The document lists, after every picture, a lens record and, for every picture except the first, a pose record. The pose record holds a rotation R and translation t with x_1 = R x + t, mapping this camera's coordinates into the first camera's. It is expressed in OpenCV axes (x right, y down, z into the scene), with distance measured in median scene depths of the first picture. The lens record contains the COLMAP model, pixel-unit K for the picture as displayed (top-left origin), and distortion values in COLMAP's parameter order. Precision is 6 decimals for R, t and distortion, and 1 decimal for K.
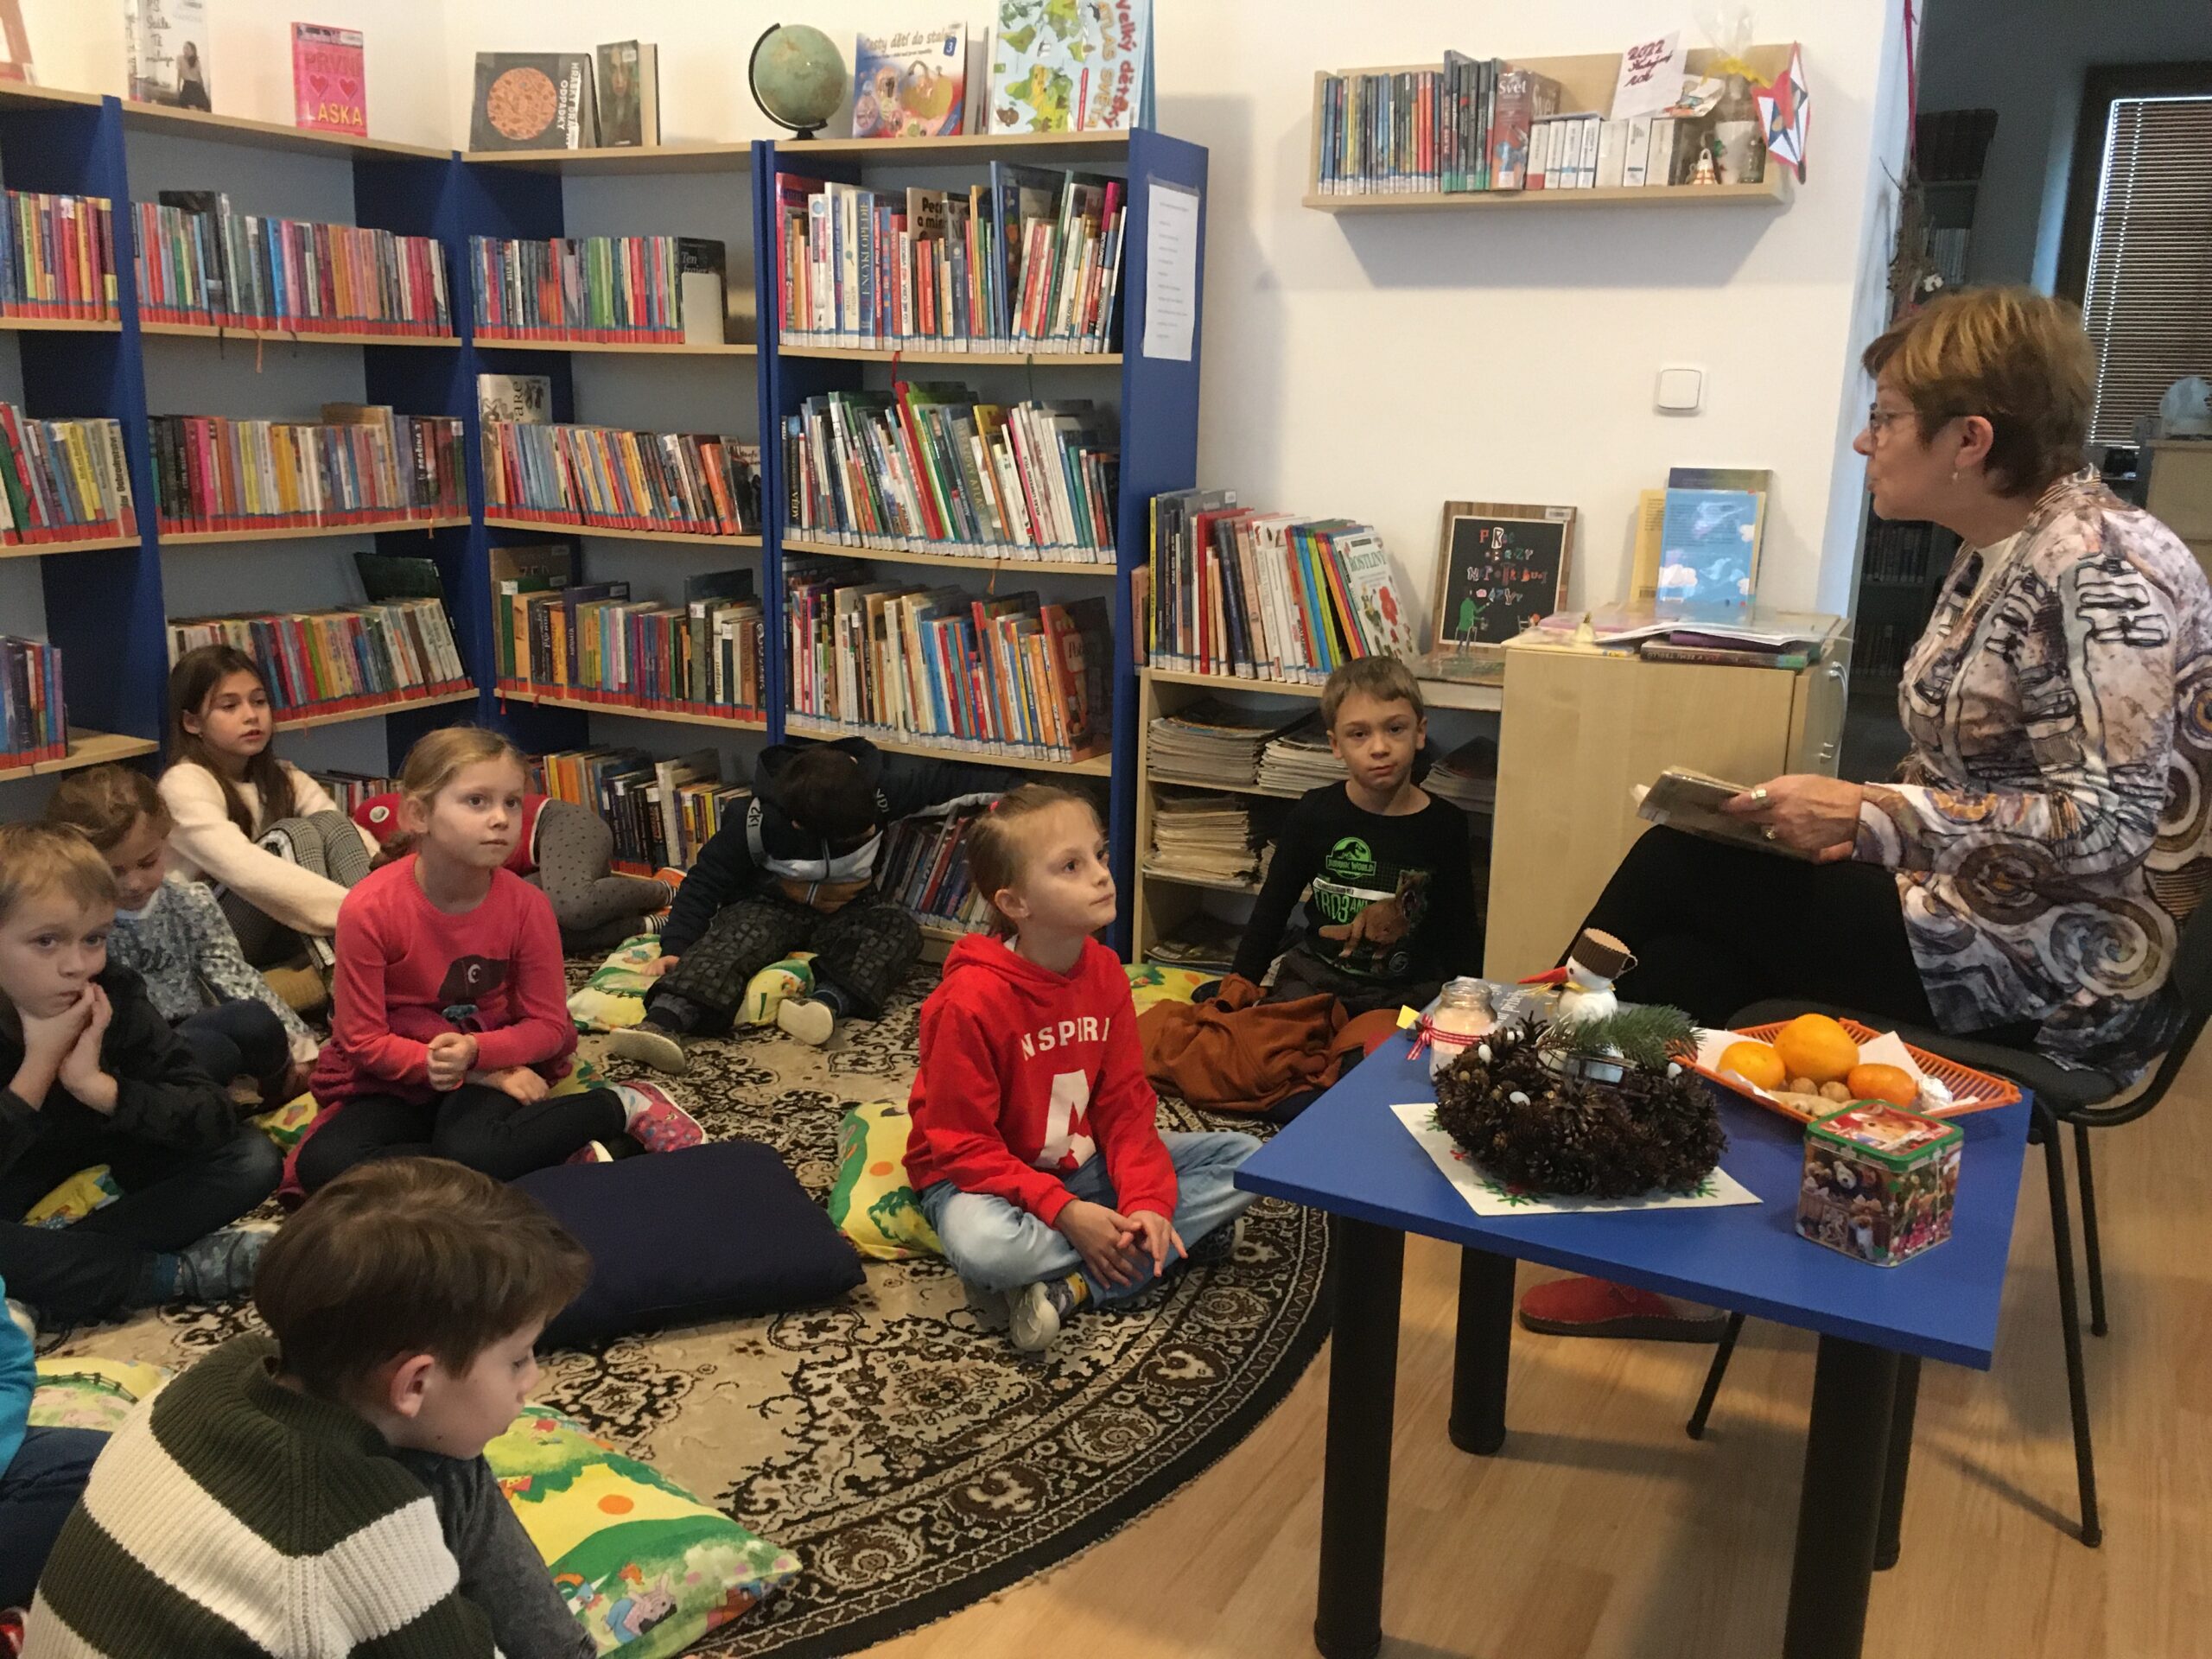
lens RADIAL K [[1881.9, 0, 1113.7], [0, 1881.9, 829.1], [0, 0, 1]] dist [0.078540, -0.111993]
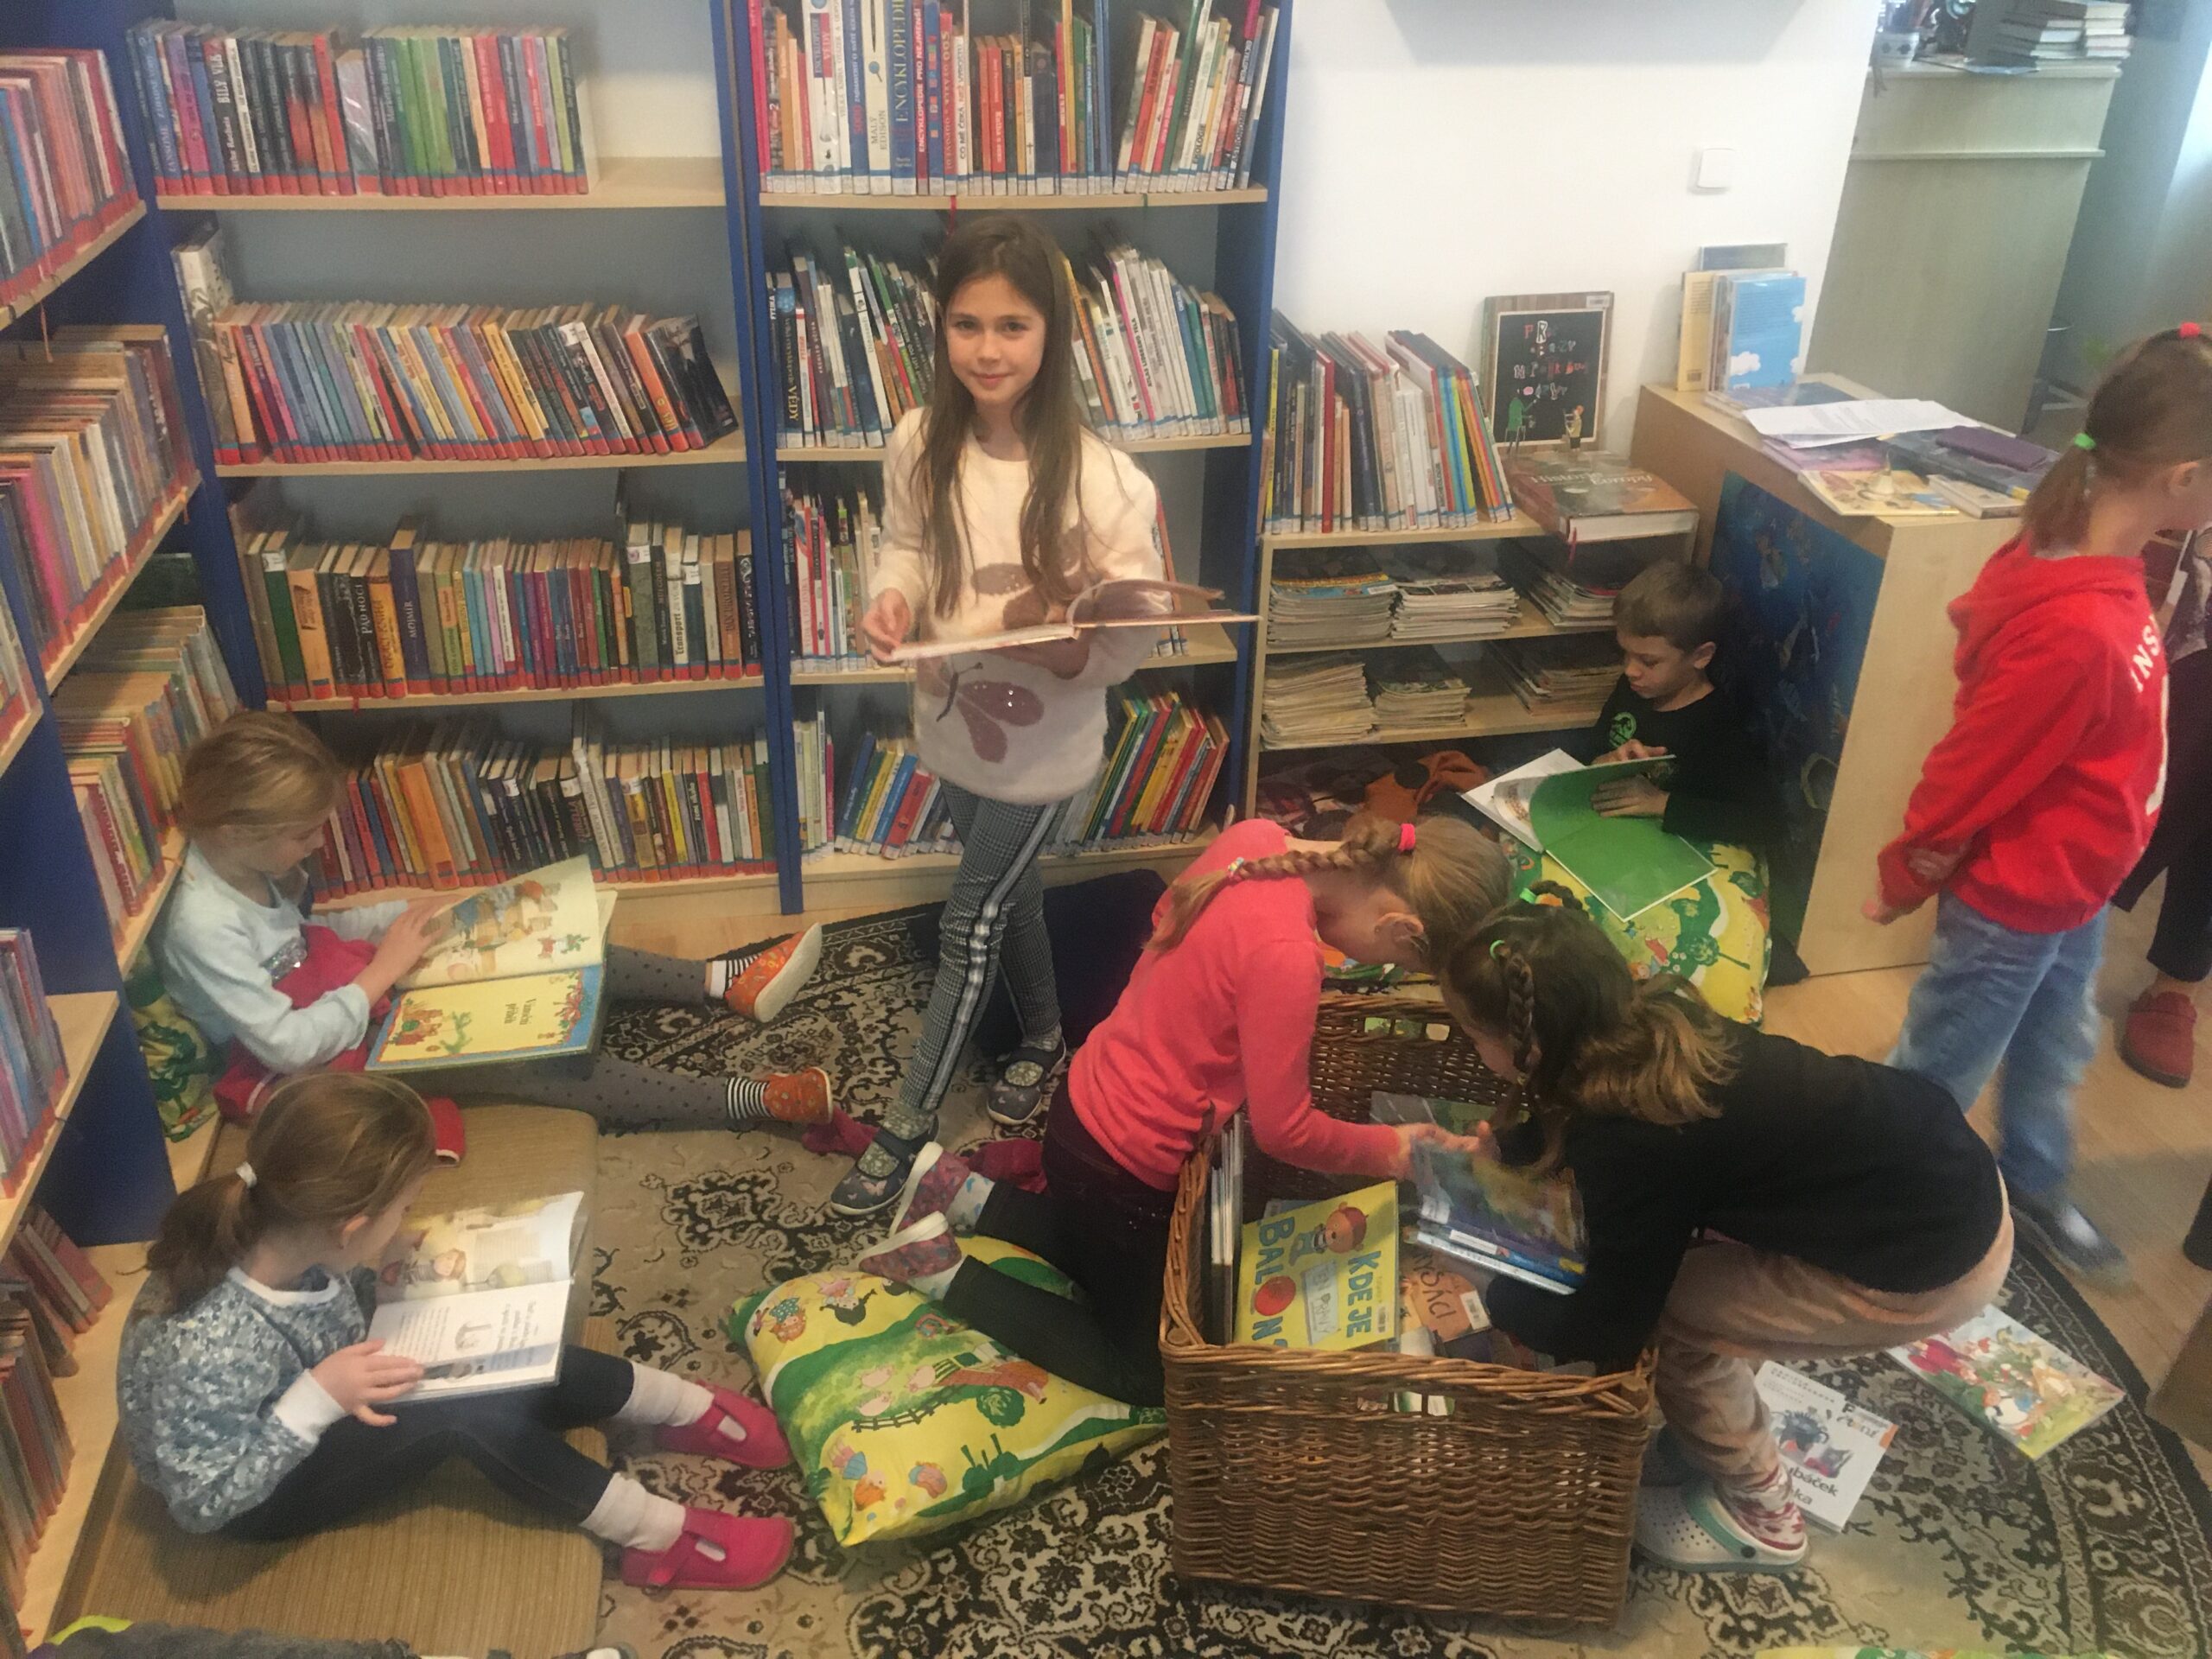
lens RADIAL K [[1880.0, 0, 1106.0], [0, 1880.0, 829.5], [0, 0, 1]] dist [0.087130, -0.105708]
pose [[0.789640, -0.301547, 0.534358, -0.553357], [0.137534, 0.935727, 0.324807, -0.252174], [-0.597958, -0.182988, 0.780360, 0.309123]]
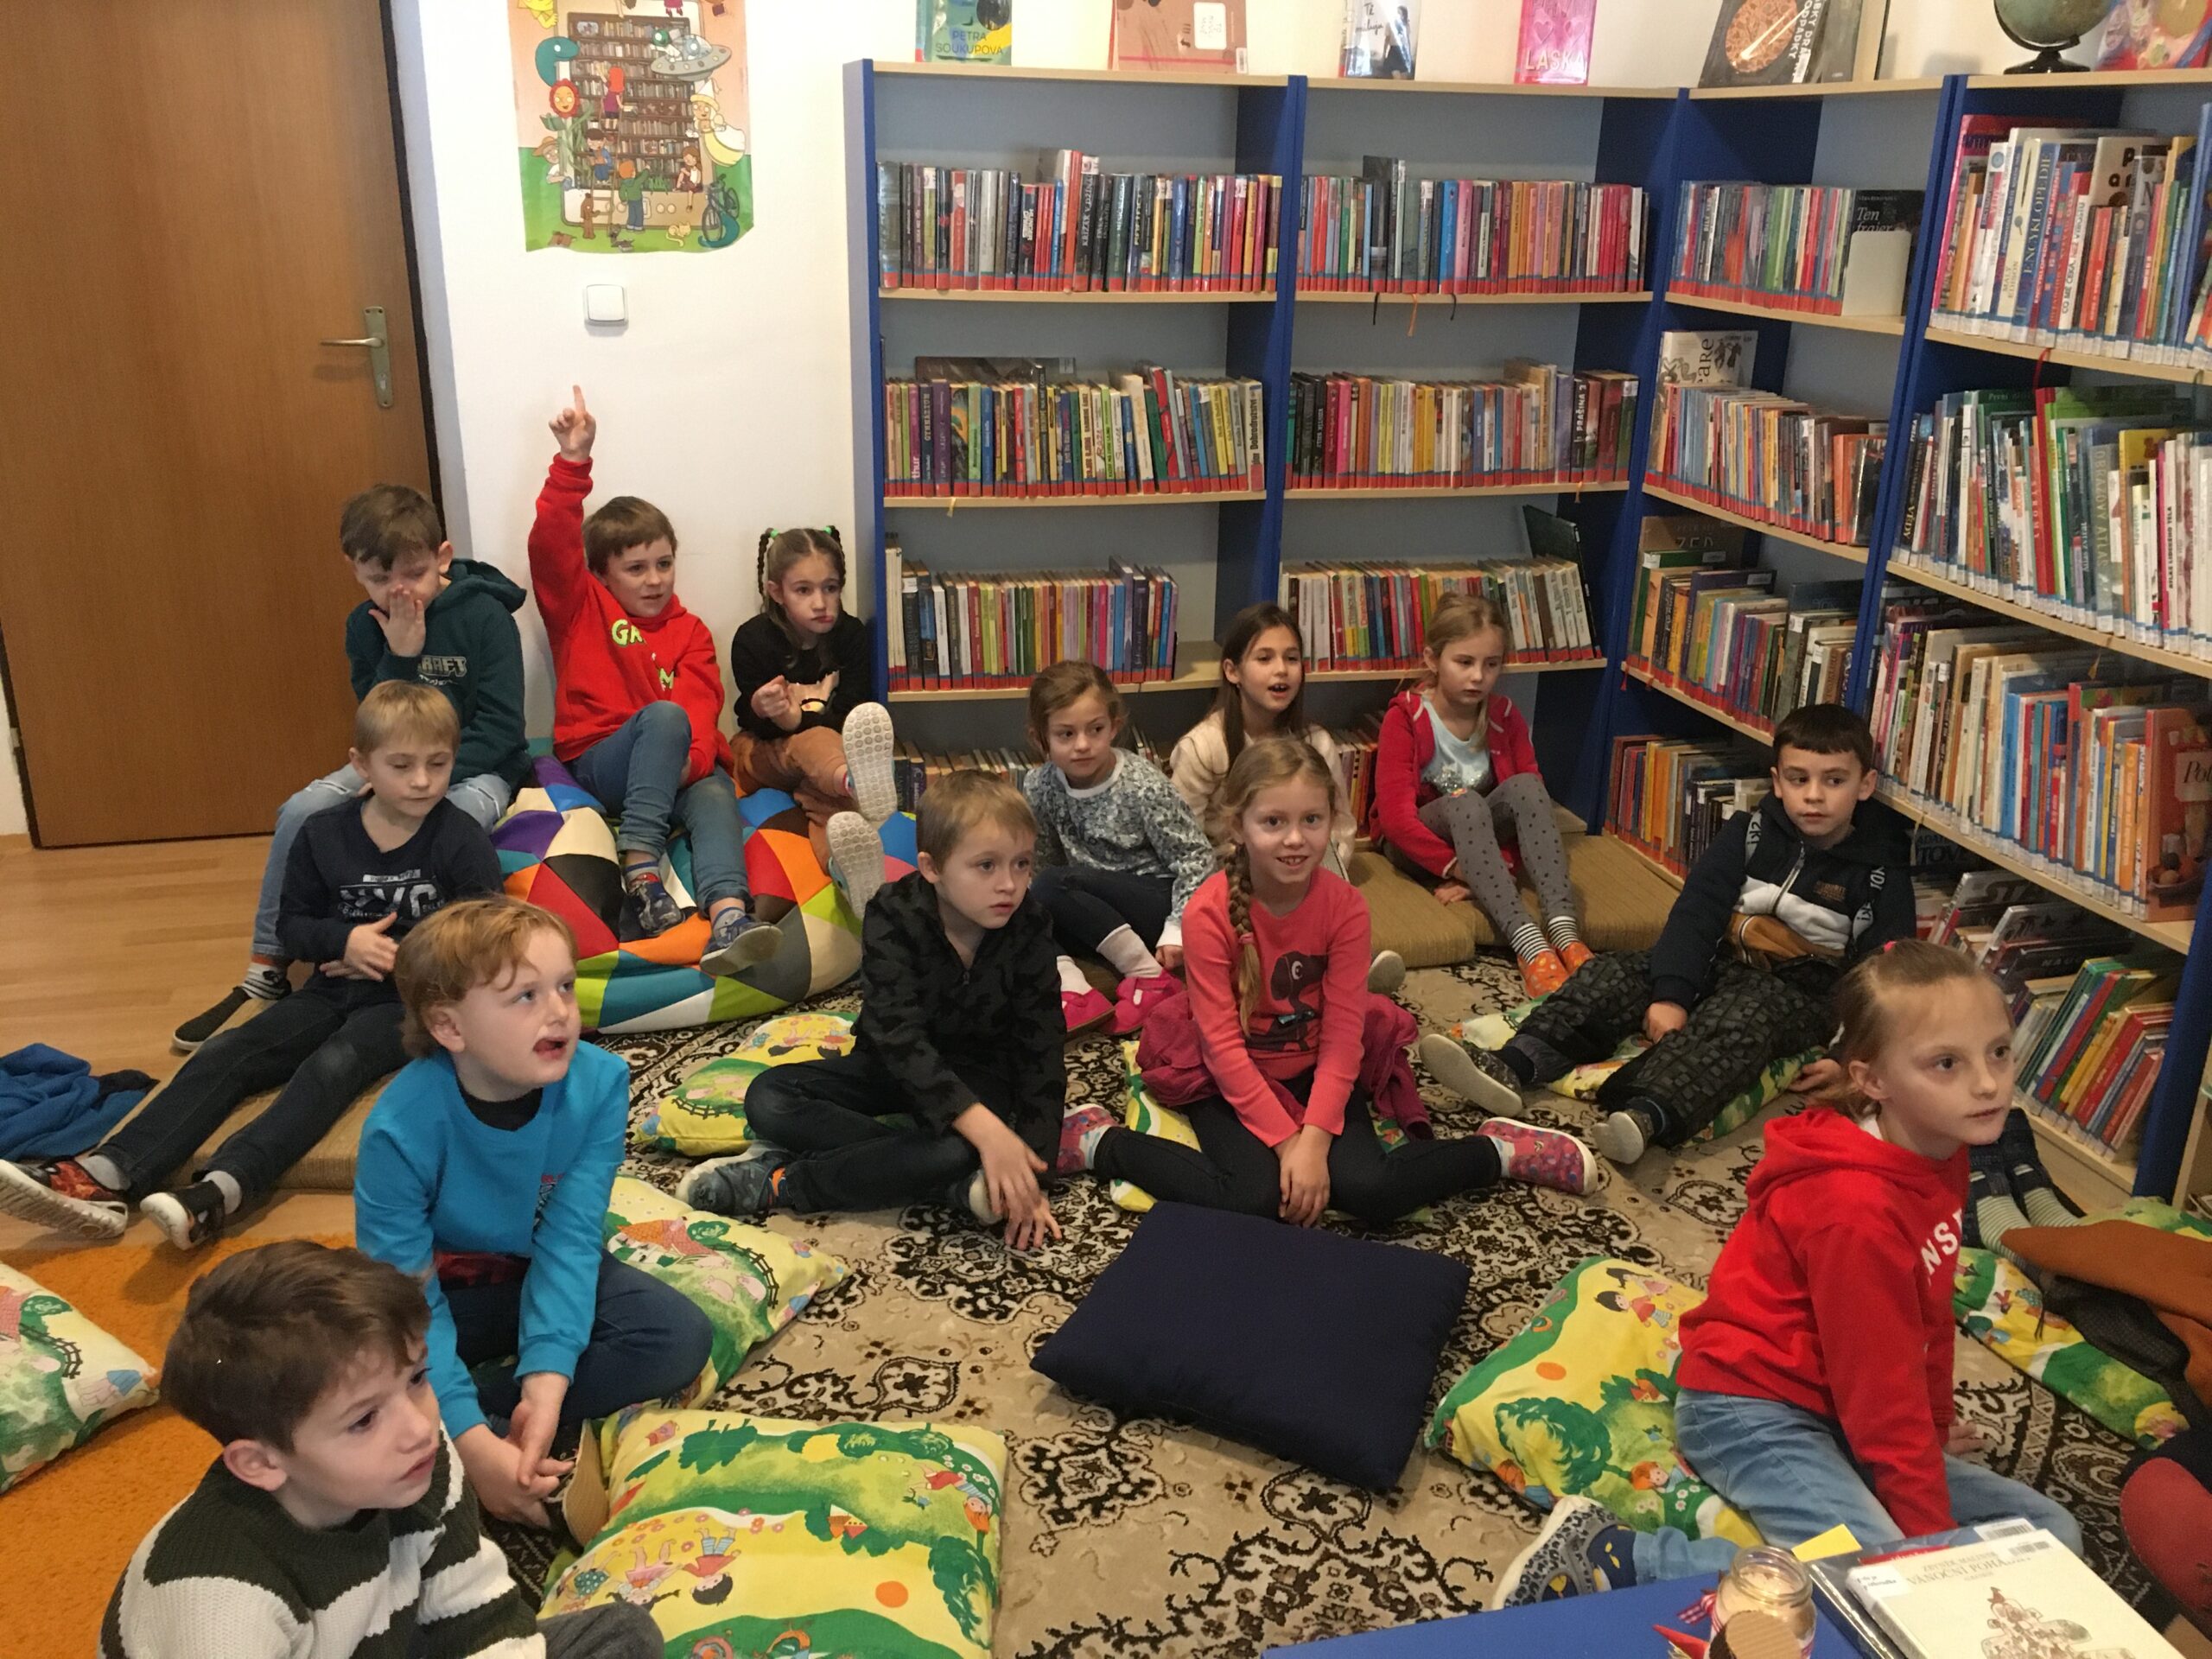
lens RADIAL K [[1877.5, 0, 1110.5], [0, 1877.5, 831.0], [0, 0, 1]] dist [0.076187, -0.104789]
pose [[0.667583, 0.241792, -0.704180, 0.224574], [-0.175846, 0.970245, 0.166442, -0.122451], [0.723472, 0.012714, 0.690237, 0.186059]]
